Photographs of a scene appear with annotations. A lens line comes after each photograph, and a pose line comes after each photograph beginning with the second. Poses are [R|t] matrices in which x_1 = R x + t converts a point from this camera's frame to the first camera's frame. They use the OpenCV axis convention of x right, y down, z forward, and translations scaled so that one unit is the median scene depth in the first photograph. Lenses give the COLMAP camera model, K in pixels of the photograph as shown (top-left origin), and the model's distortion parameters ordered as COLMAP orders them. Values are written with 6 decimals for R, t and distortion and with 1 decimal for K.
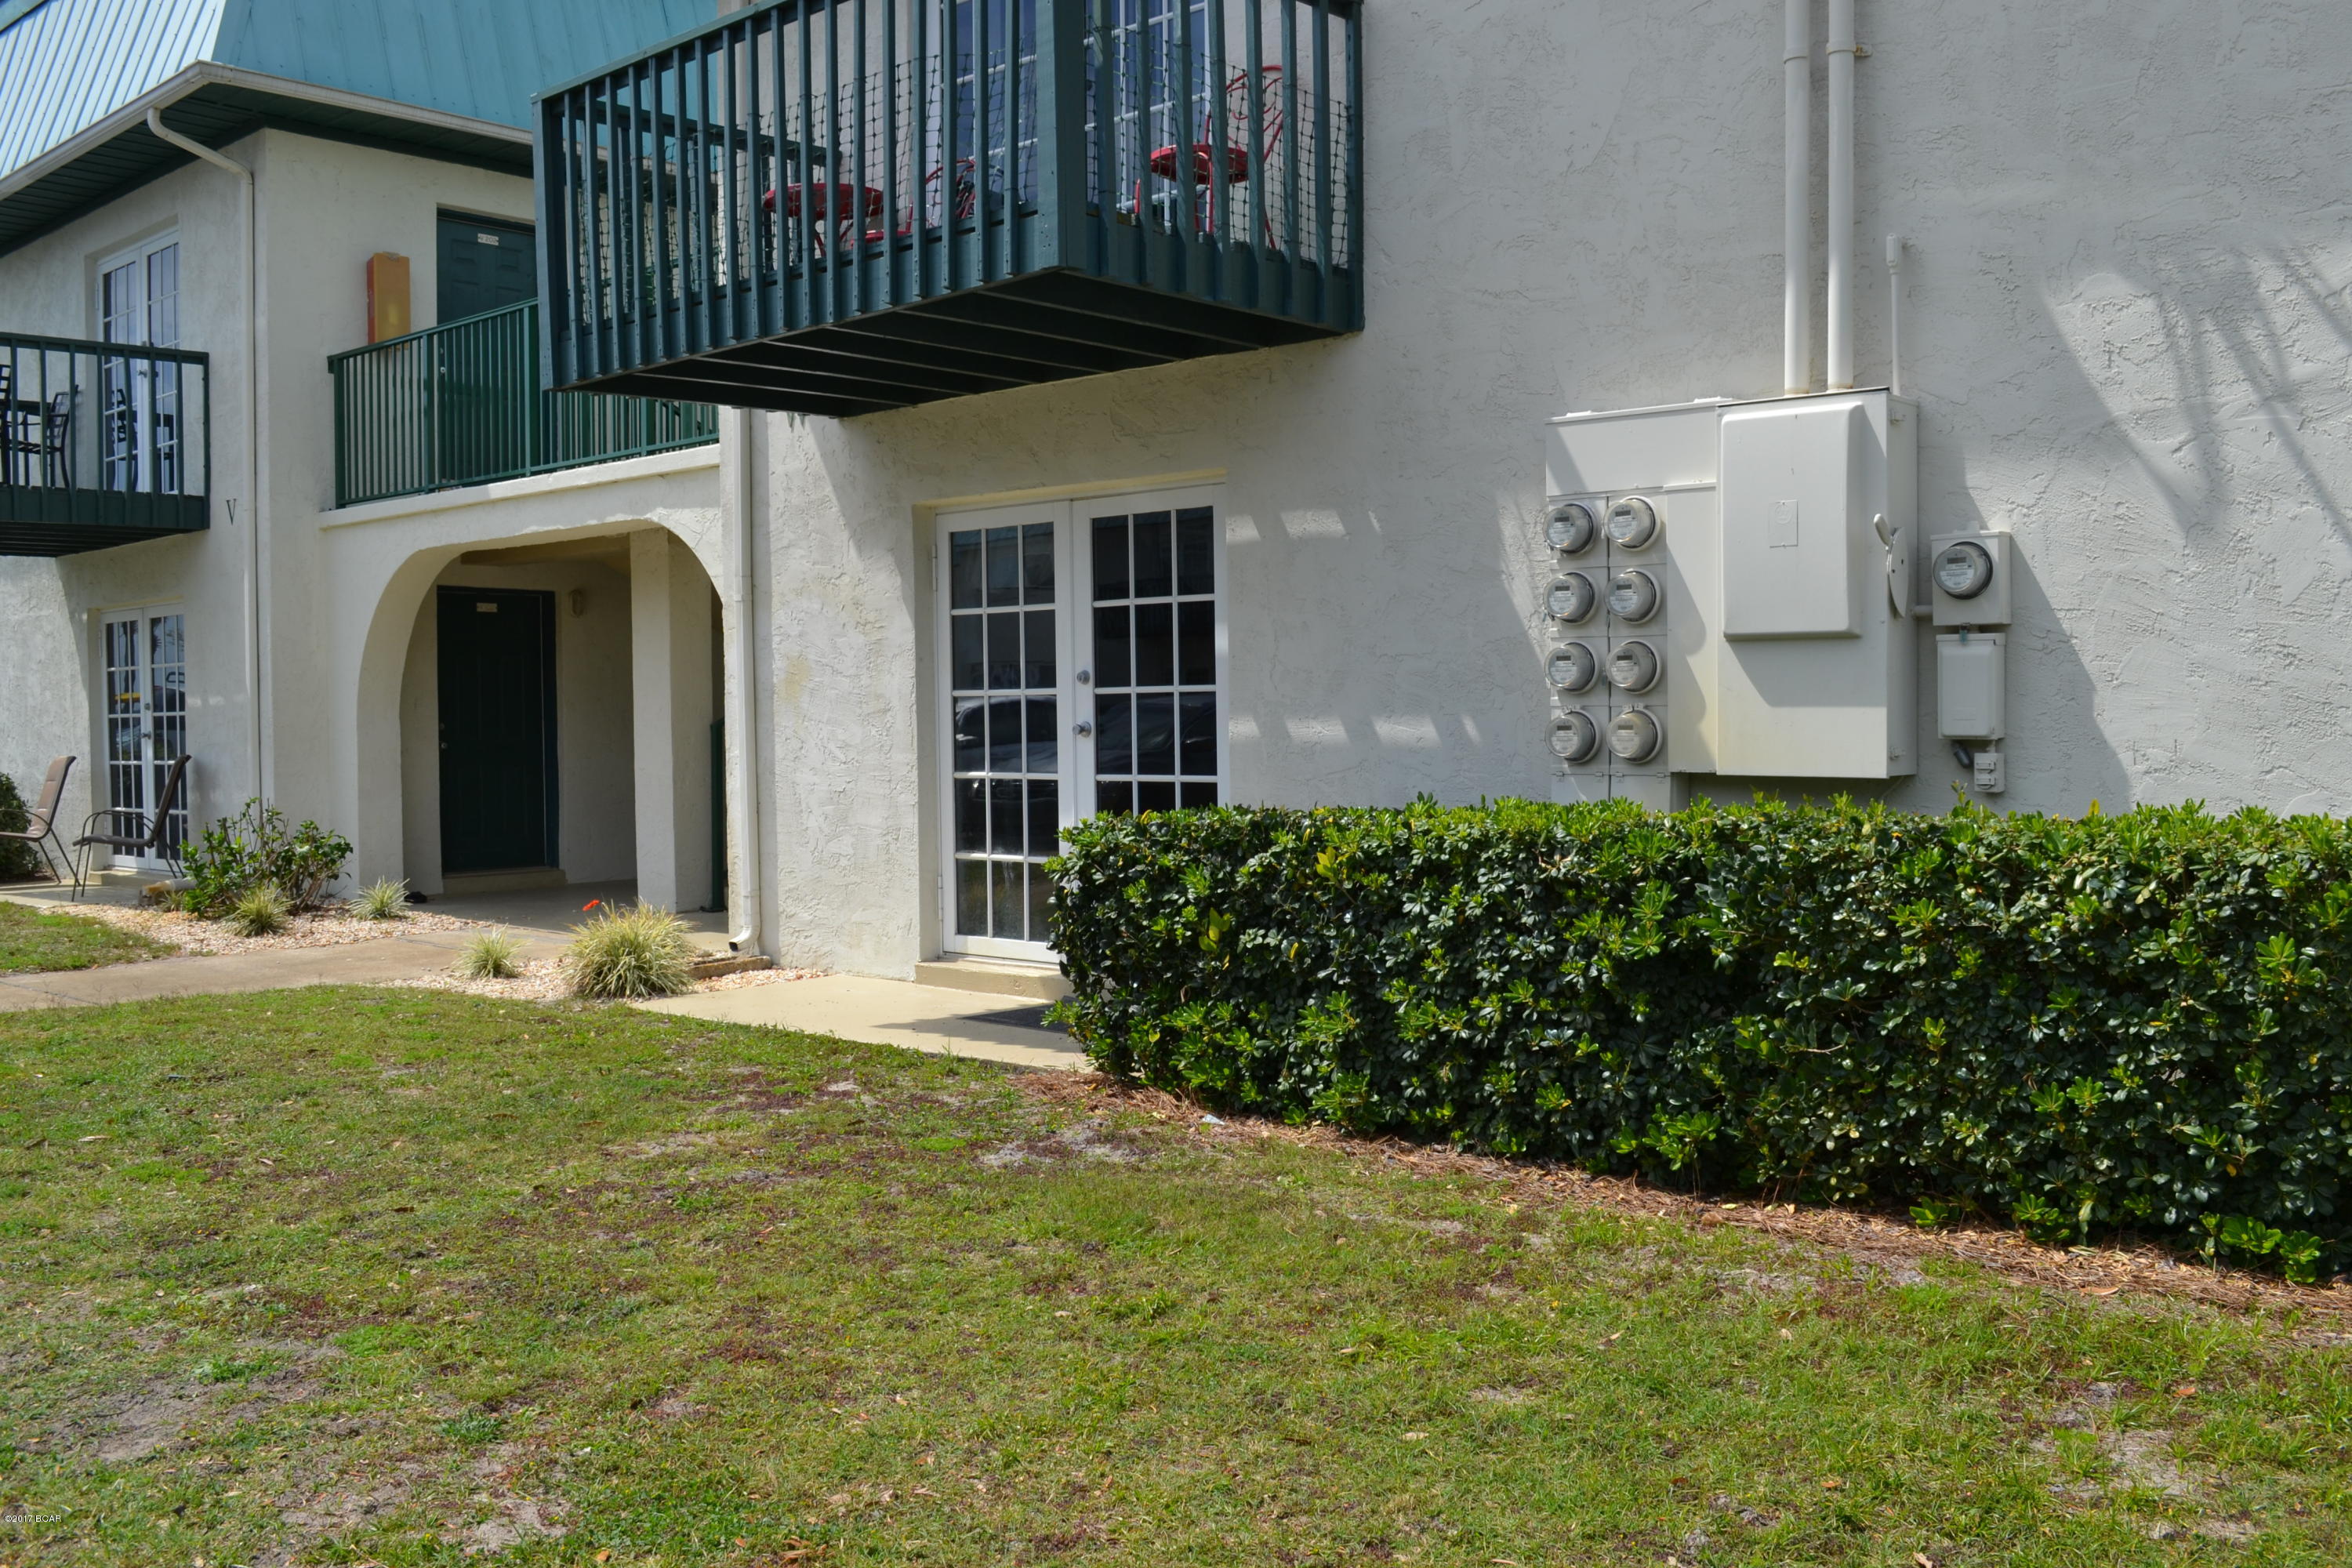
lens RADIAL K [[2072.2, 0, 1176.0], [0, 2072.2, 784.0], [0, 0, 1]] dist [-0.040699, -0.002101]
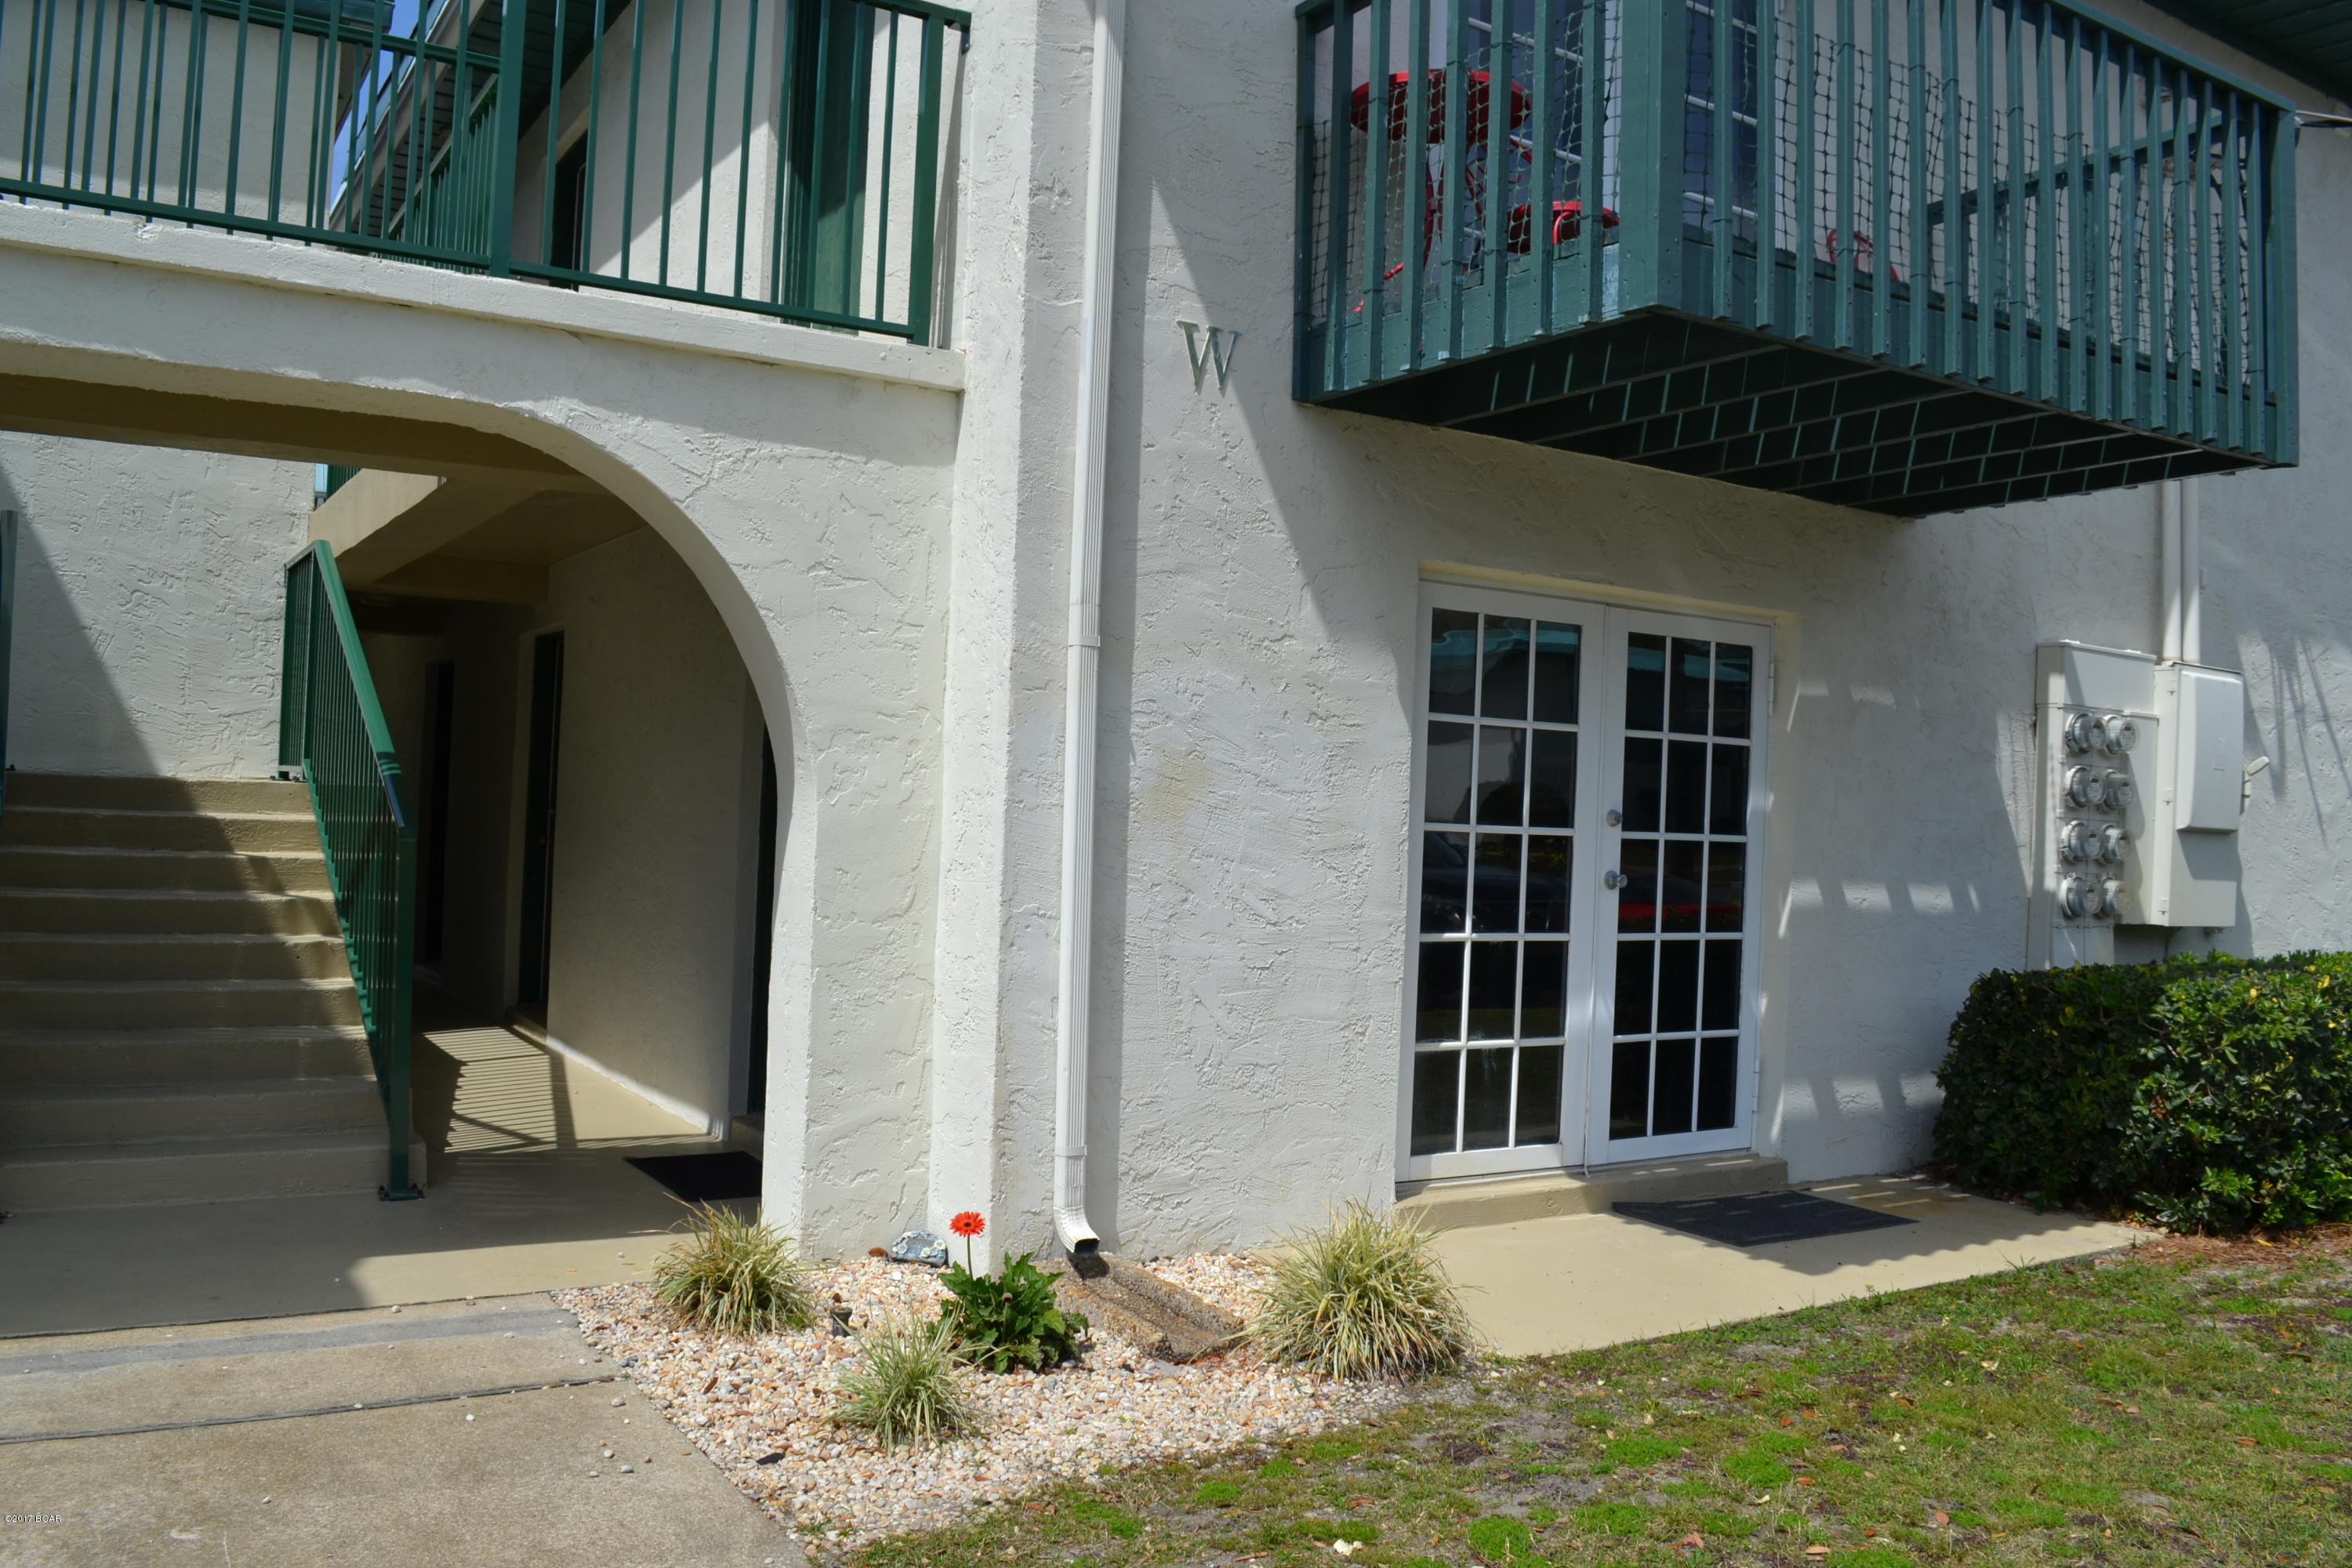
lens RADIAL K [[1879.8, 0, 1176.0], [0, 1879.8, 784.0], [0, 0, 1]] dist [-0.071377, 0.000173]
pose [[0.271931, 0.038843, 0.961533, -0.827708], [-0.010089, 0.999245, -0.037514, -0.035305], [-0.962264, 0.000500, 0.272117, 0.971574]]
